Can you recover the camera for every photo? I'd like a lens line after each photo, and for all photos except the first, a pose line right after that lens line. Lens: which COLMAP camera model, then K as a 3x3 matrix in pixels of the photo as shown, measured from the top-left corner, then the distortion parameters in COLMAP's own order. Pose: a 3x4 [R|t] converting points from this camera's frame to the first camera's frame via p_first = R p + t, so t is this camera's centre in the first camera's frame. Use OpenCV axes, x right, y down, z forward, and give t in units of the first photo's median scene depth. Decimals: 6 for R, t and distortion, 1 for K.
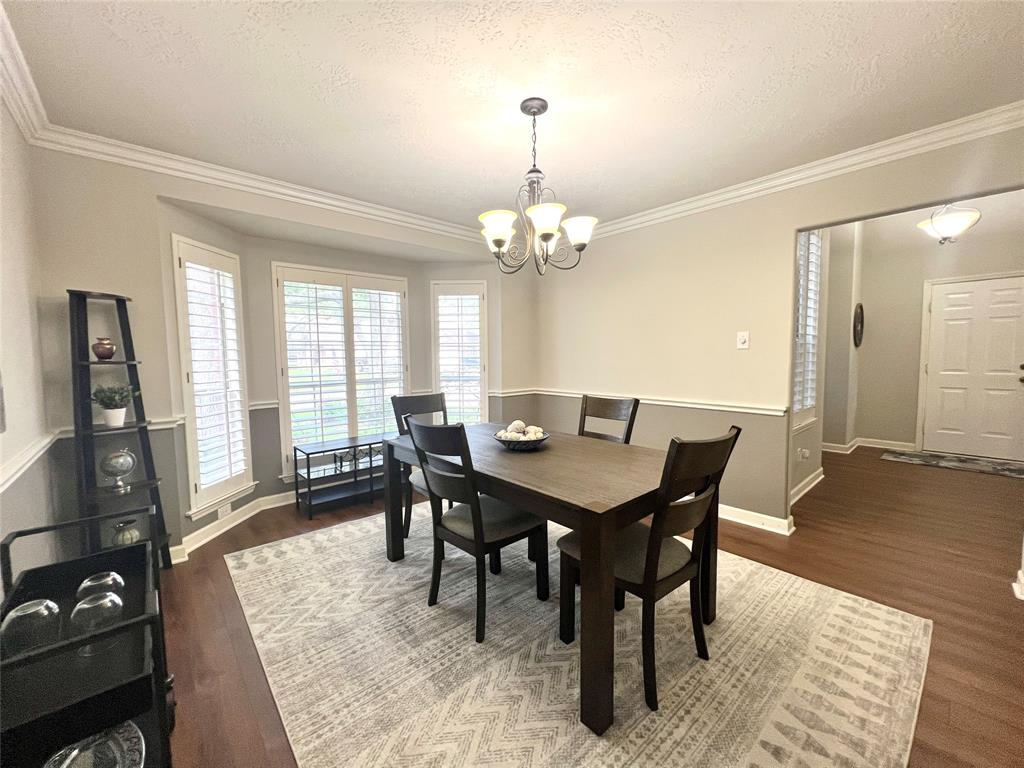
lens RADIAL K [[412.2, 0, 518.0], [0, 412.2, 383.0], [0, 0, 1]] dist [0.002165, 0.000141]
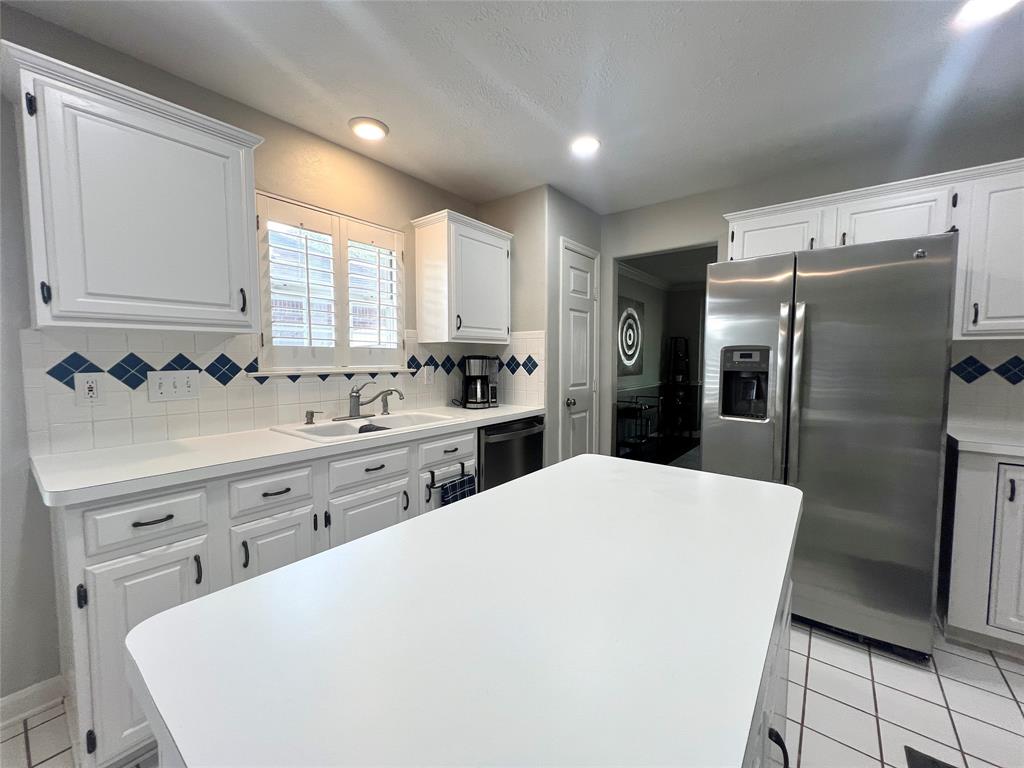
lens RADIAL K [[412.2, 0, 515.1], [0, 412.2, 380.8], [0, 0, 1]] dist [0.002165, 0.000141]
pose [[0.173432, 0.069630, -0.982381, 1.256199], [-0.078637, 0.995292, 0.056662, 0.017930], [0.981701, 0.067424, 0.178091, -0.494449]]
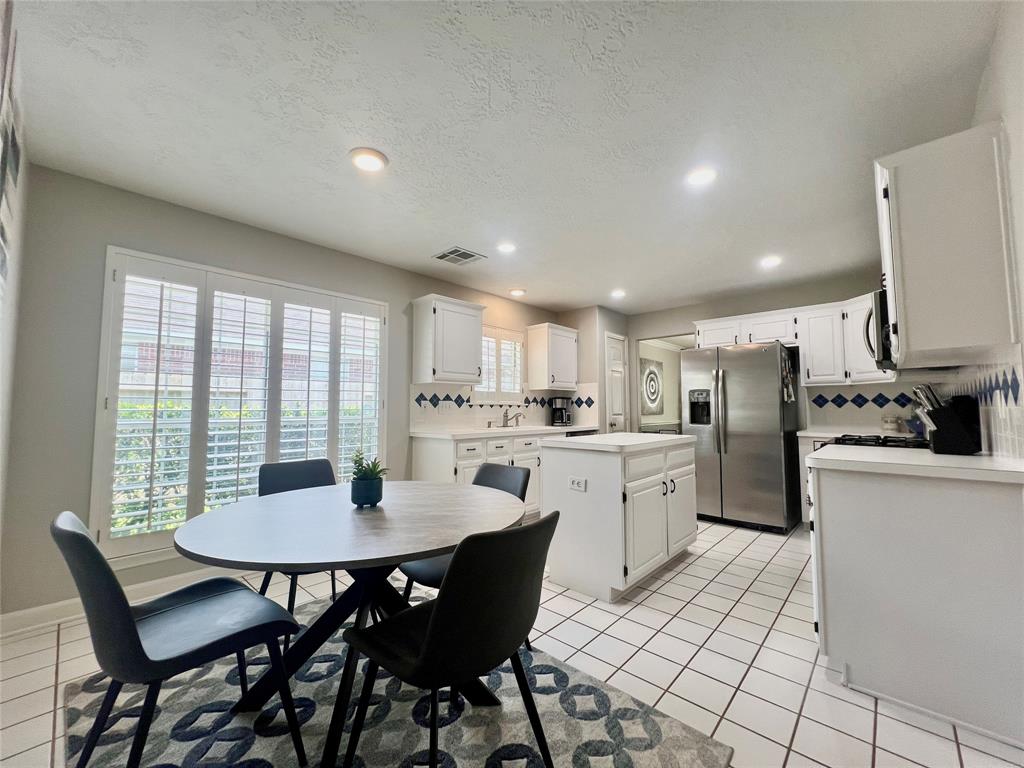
lens RADIAL K [[412.2, 0, 510.0], [0, 412.2, 386.6], [0, 0, 1]] dist [0.002165, 0.000141]
pose [[0.090409, -0.043867, -0.994938, 2.011387], [-0.075584, 0.995846, -0.050775, 0.082298], [0.993032, 0.079792, 0.086718, -0.780265]]
